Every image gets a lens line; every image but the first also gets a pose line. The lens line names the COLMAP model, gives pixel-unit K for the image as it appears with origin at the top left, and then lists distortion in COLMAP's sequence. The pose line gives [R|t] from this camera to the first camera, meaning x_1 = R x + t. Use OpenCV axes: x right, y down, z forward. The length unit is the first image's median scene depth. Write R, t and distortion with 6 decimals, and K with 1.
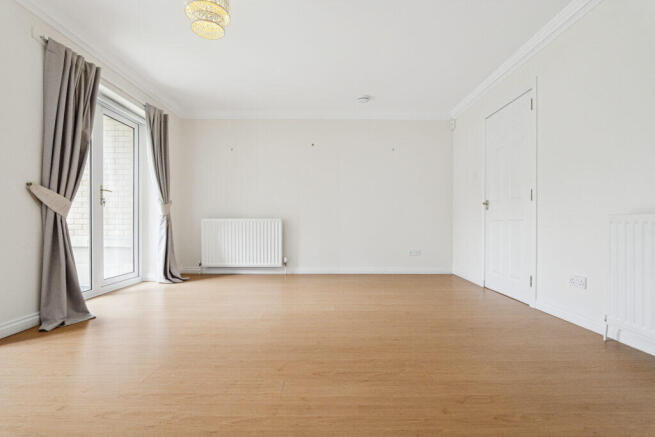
lens RADIAL K [[307.6, 0, 326.1], [0, 307.6, 218.9], [0, 0, 1]] dist [-0.020775, 0.004172]
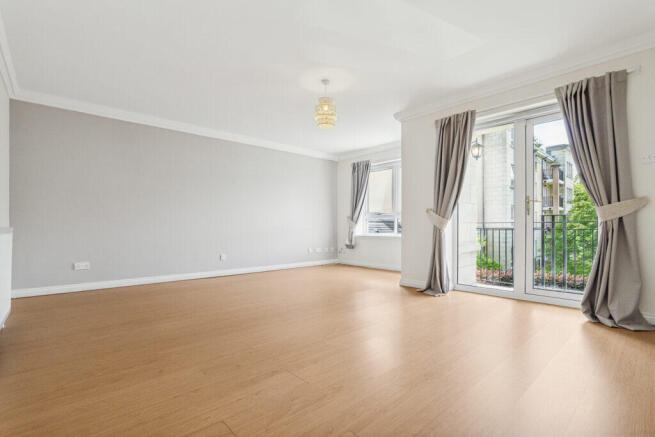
lens RADIAL K [[307.6, 0, 327.1], [0, 307.6, 217.9], [0, 0, 1]] dist [-0.020775, 0.004172]
pose [[-0.743056, -0.018122, -0.668984, 0.386303], [0.009128, 0.999266, -0.037209, -0.003502], [0.669167, -0.033755, -0.742345, 1.098000]]
